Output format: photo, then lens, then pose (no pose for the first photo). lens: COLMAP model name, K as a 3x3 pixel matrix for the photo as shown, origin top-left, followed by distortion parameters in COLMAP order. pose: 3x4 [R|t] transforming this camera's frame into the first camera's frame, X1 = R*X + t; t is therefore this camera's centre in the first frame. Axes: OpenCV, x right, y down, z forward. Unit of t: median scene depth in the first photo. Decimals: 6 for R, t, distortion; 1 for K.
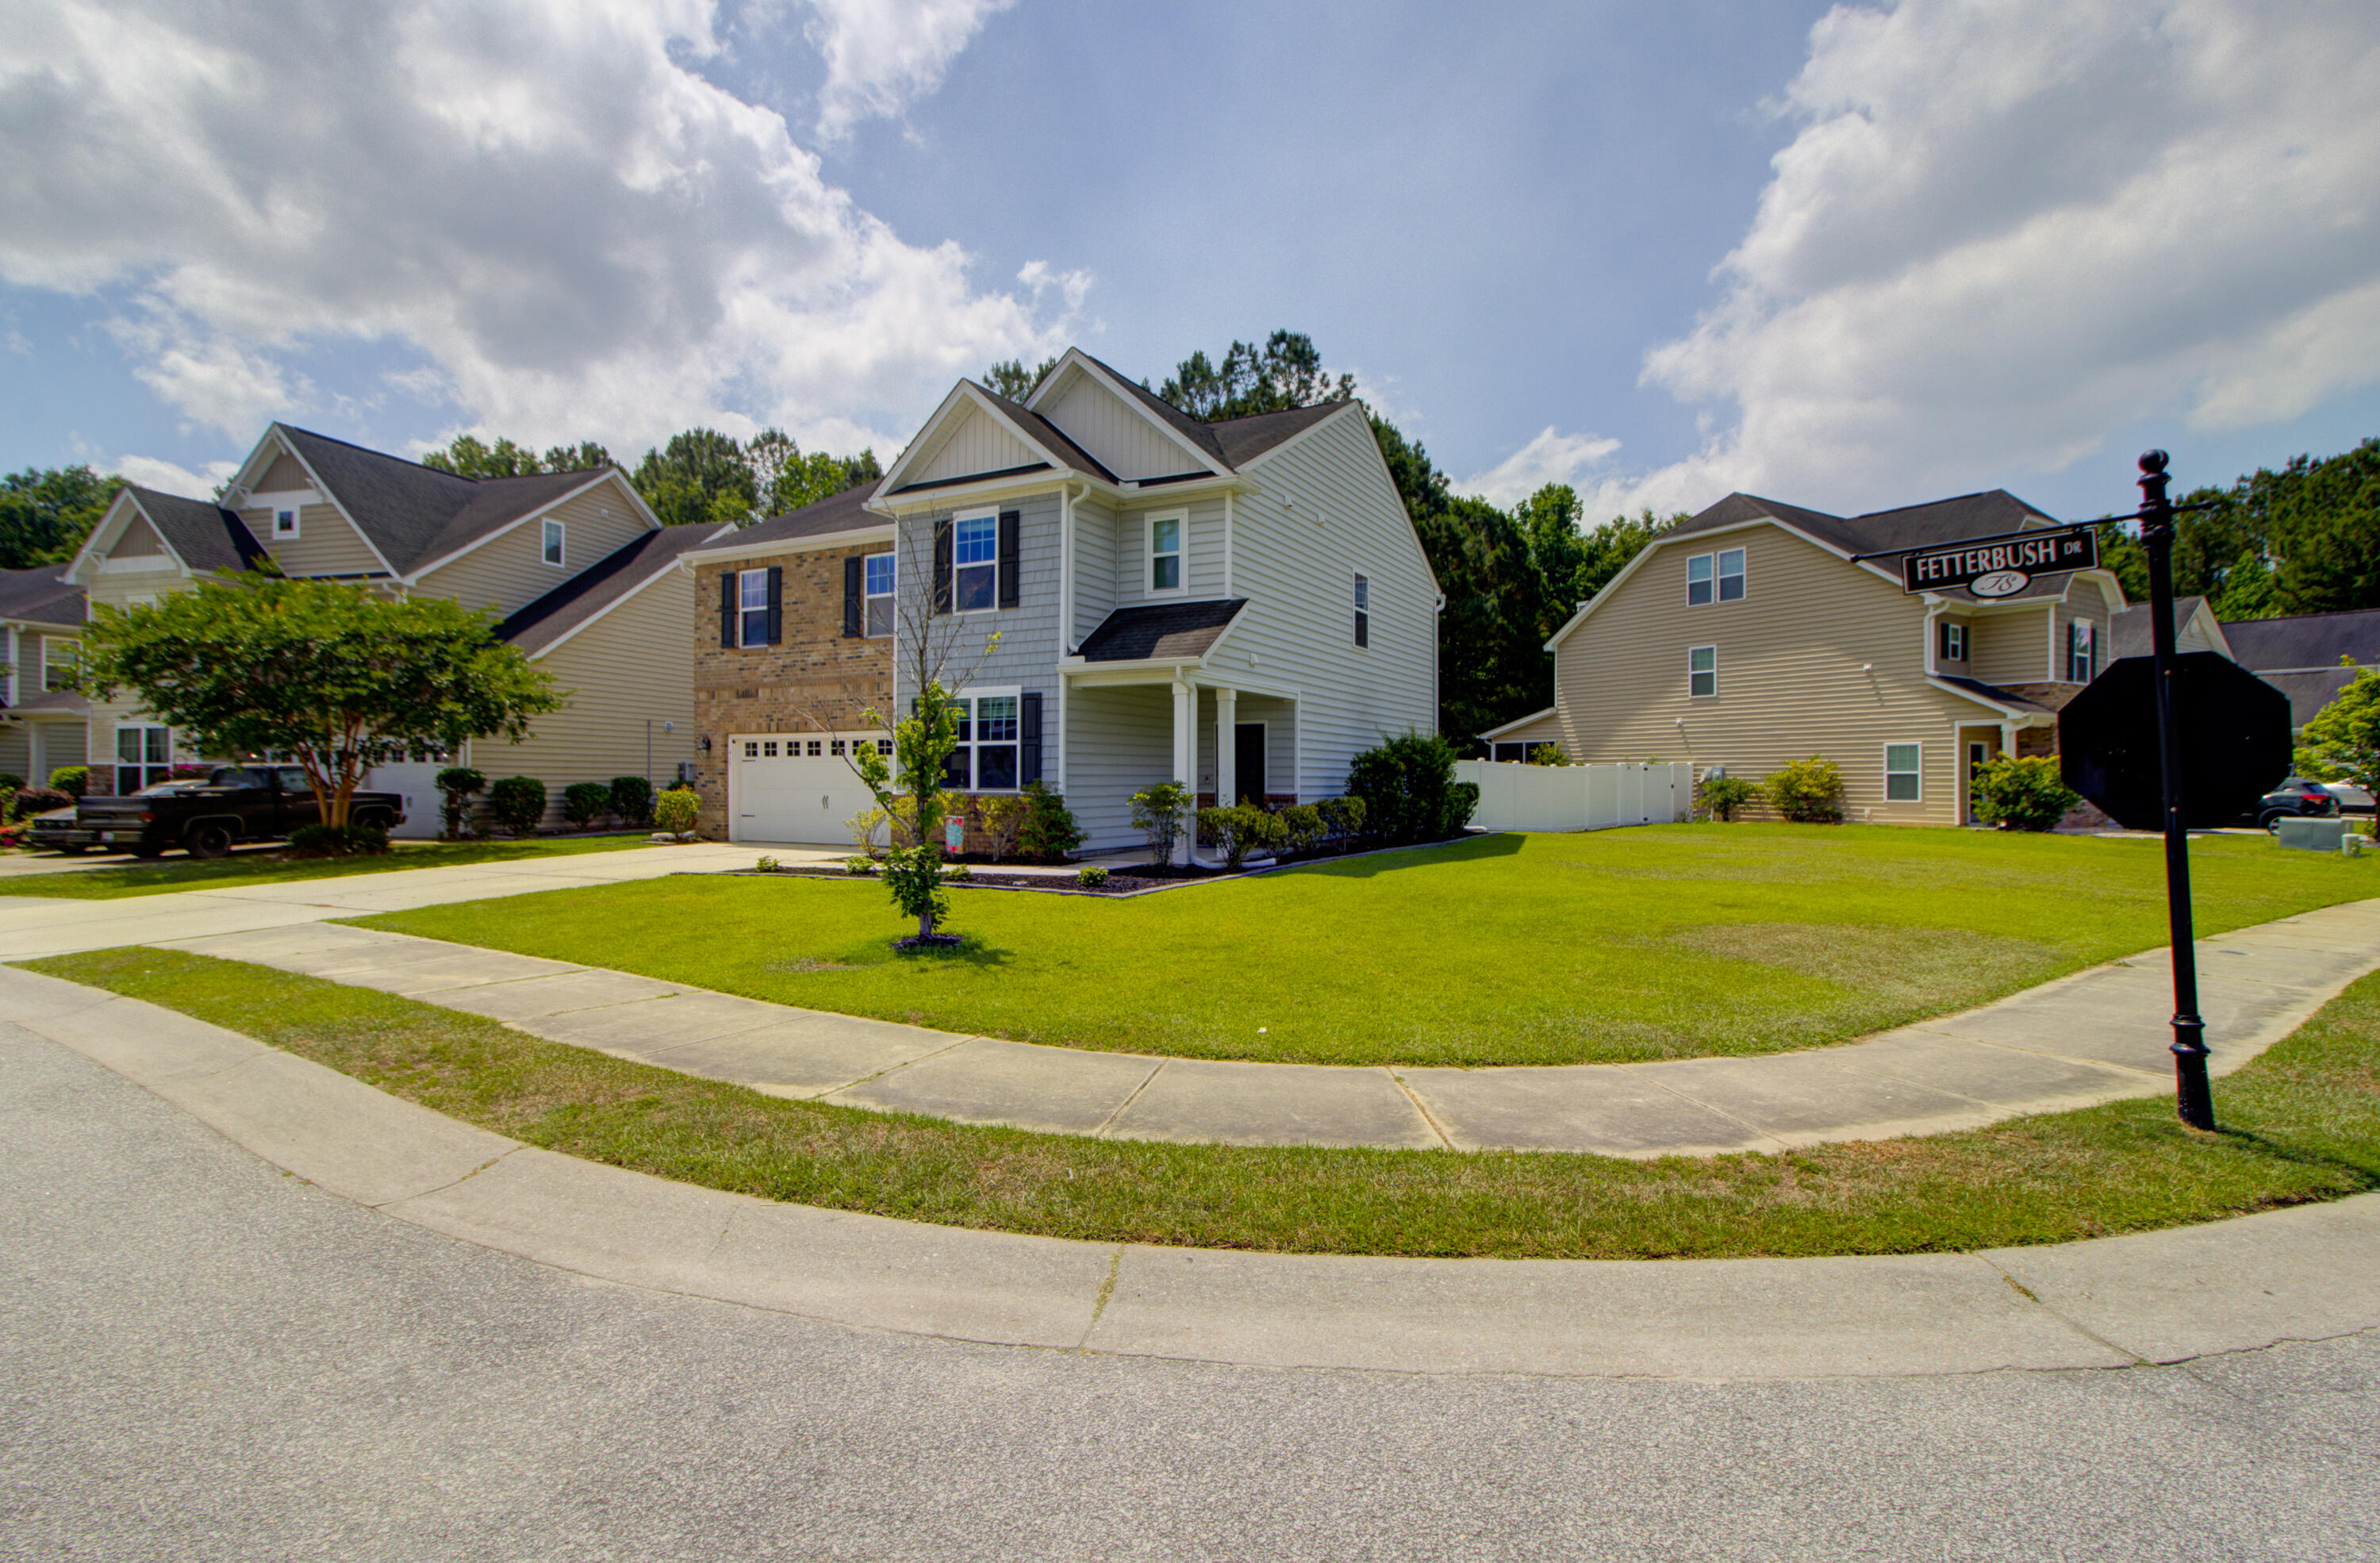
lens RADIAL K [[1131.2, 0, 1224.6], [0, 1131.2, 794.2], [0, 0, 1]] dist [-0.006195, 0.009178]
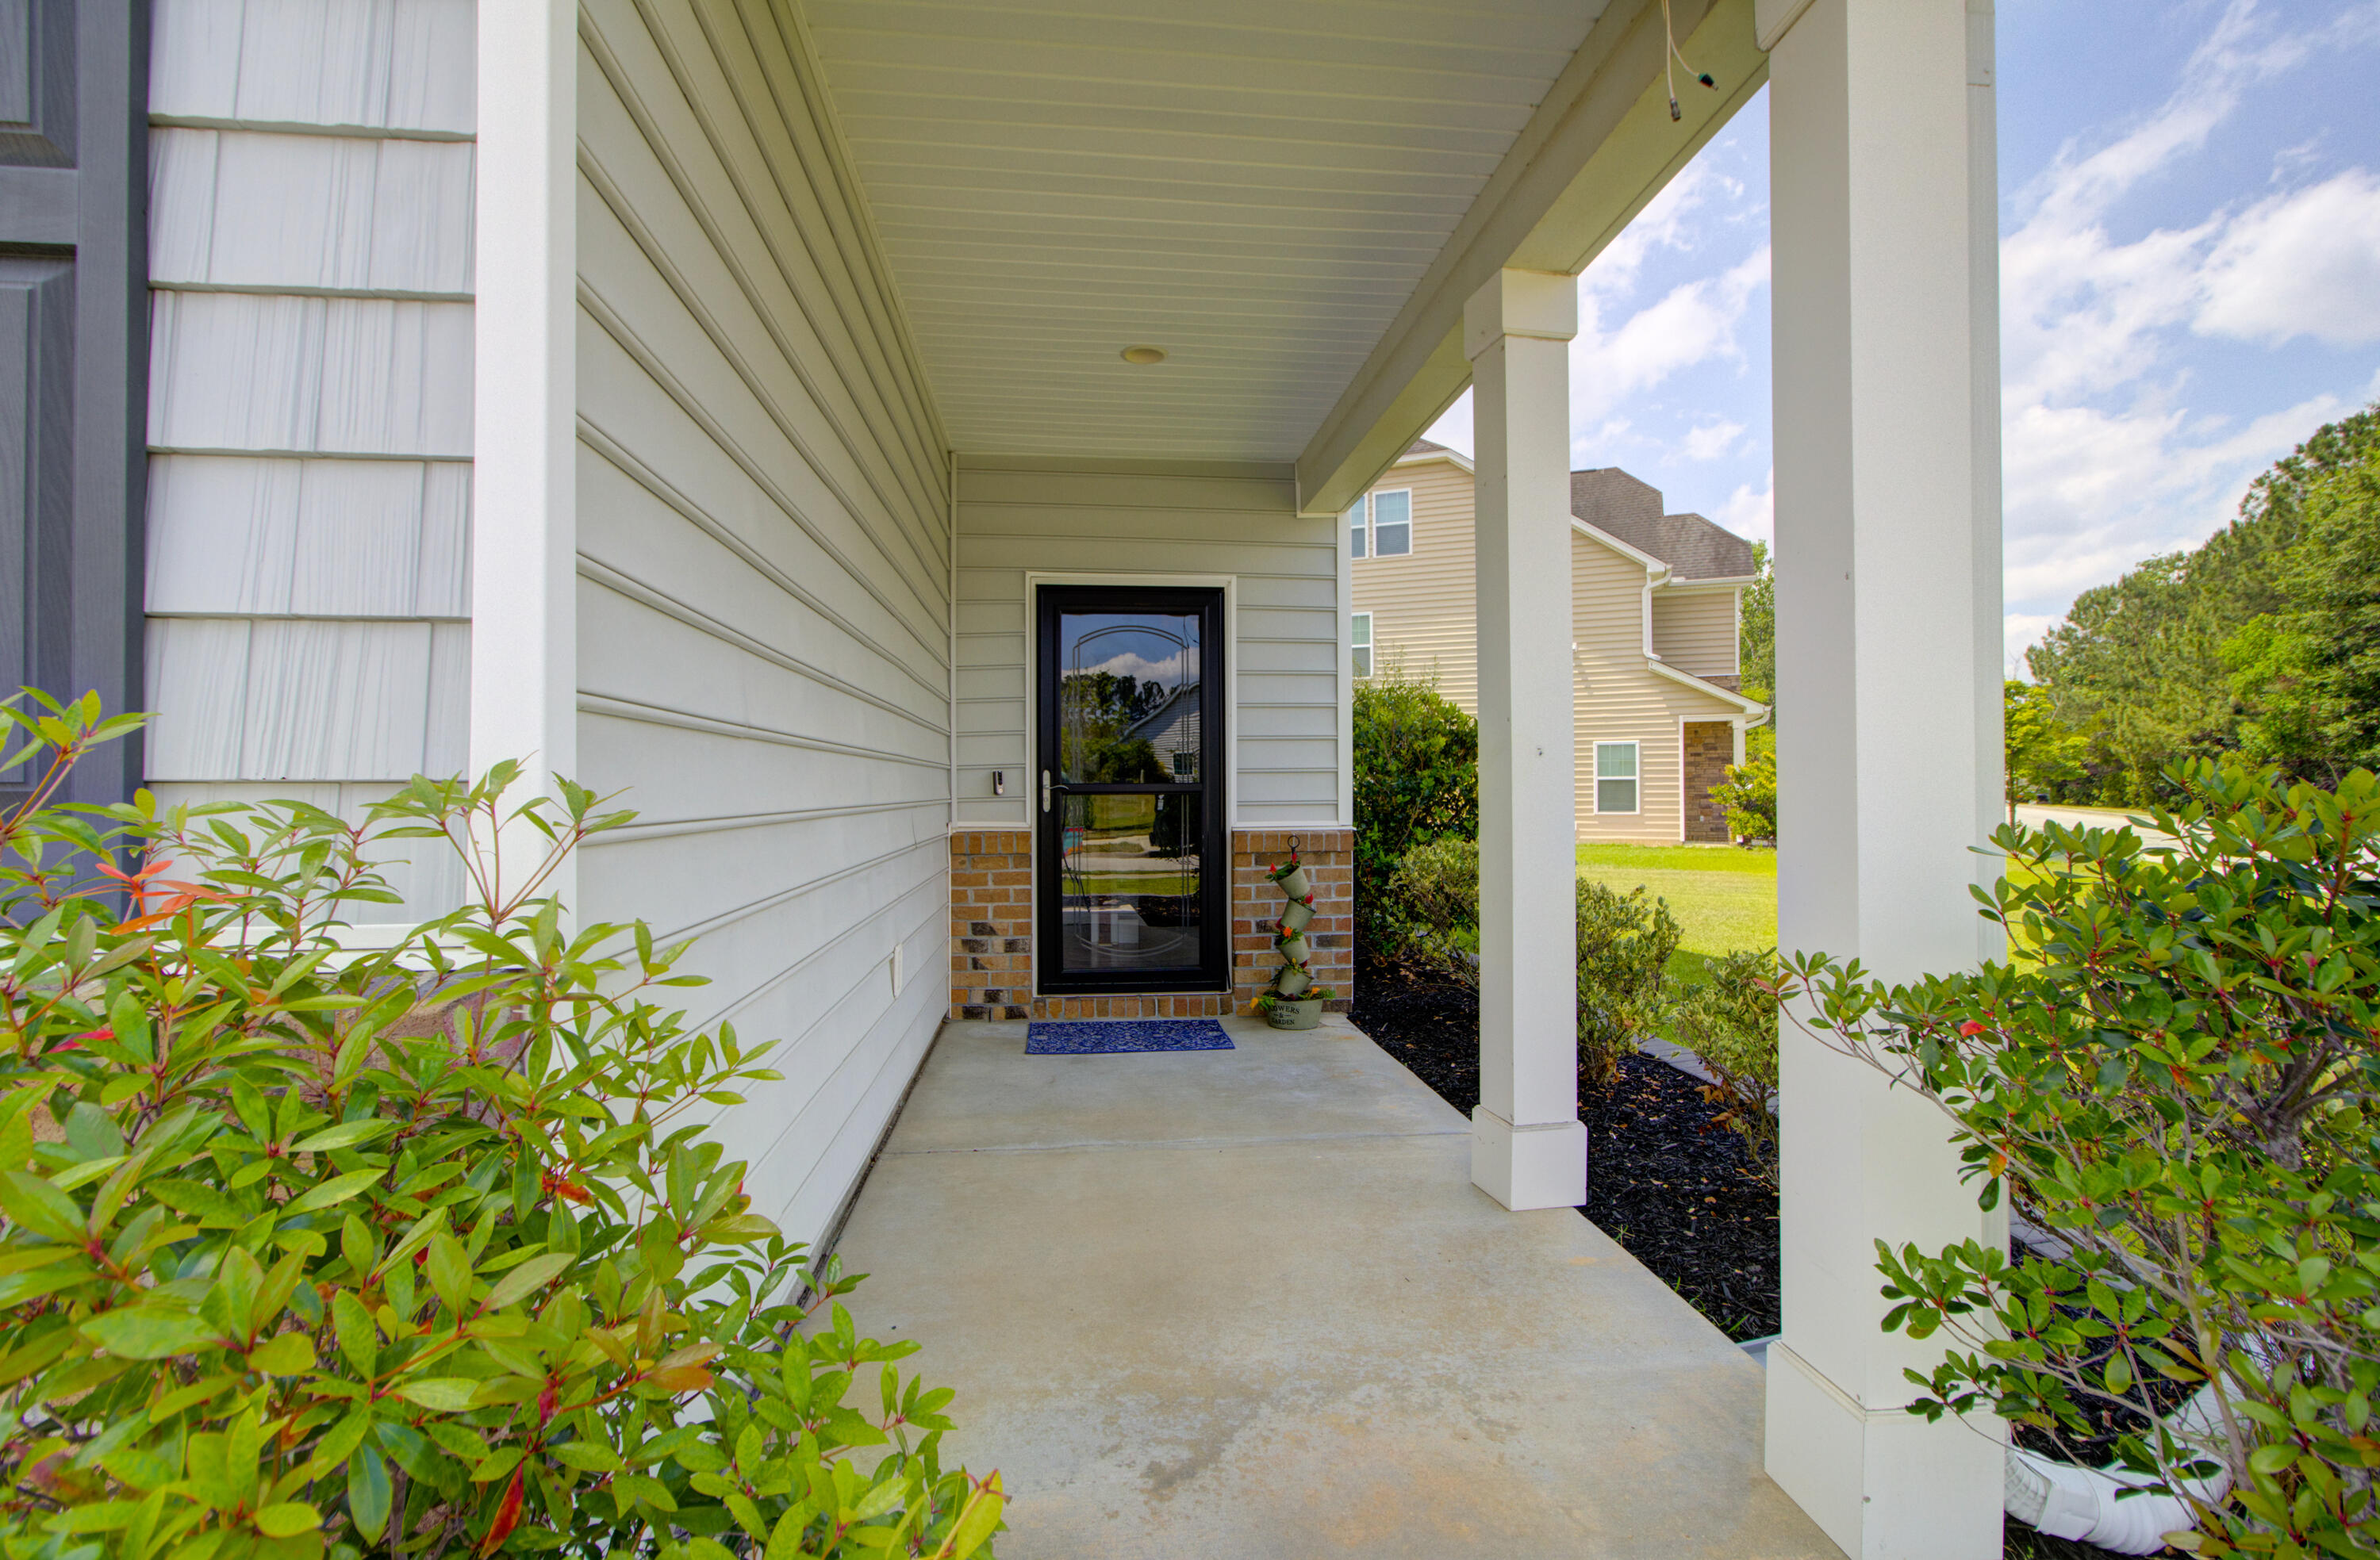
lens RADIAL K [[1092.6, 0, 1215.7], [0, 1092.6, 753.3], [0, 0, 1]] dist [-0.010263, 0.008895]
pose [[0.817174, 0.017410, 0.576128, -0.118176], [0.008130, 0.999096, -0.041722, -0.008957], [-0.576334, 0.038778, 0.816294, 0.718569]]
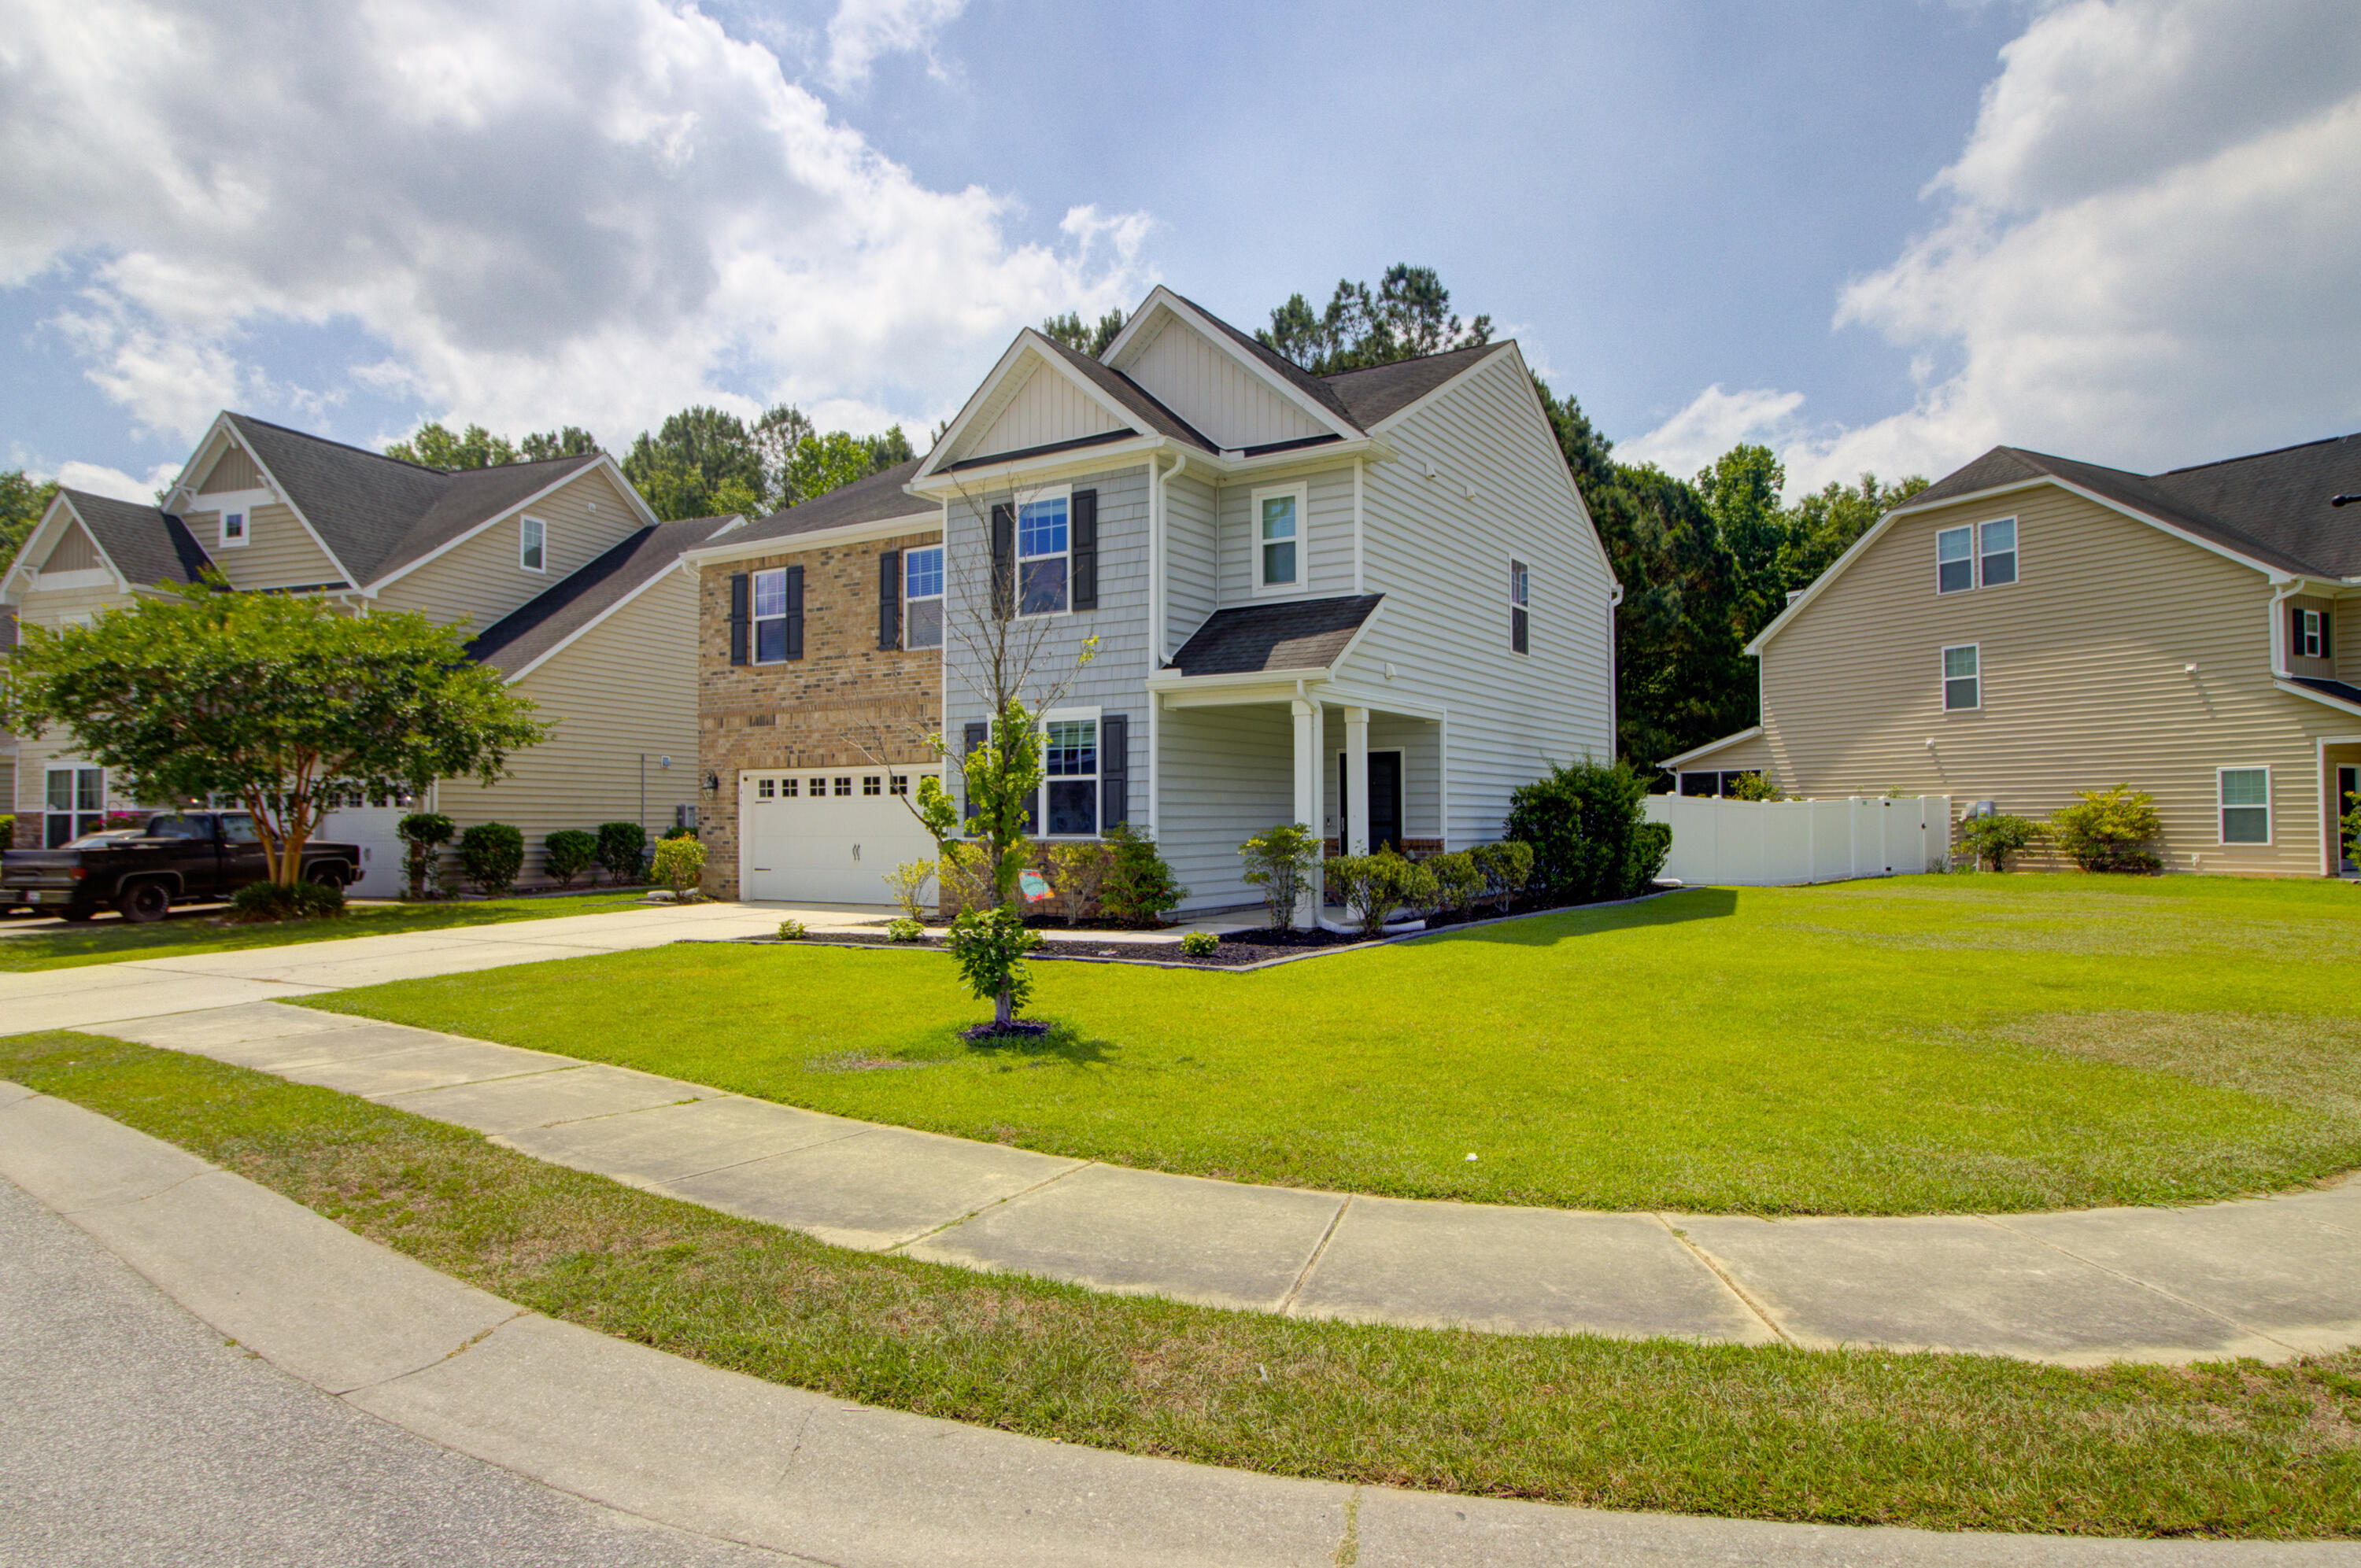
lens RADIAL K [[1389.7, 0, 1209.8], [0, 1389.7, 796.1], [0, 0, 1]] dist [0.016217, -0.013150]
pose [[0.996819, -0.008113, -0.079288, -0.019647], [0.005591, 0.999473, -0.031981, -0.000149], [0.079506, 0.031436, 0.996339, 0.021904]]
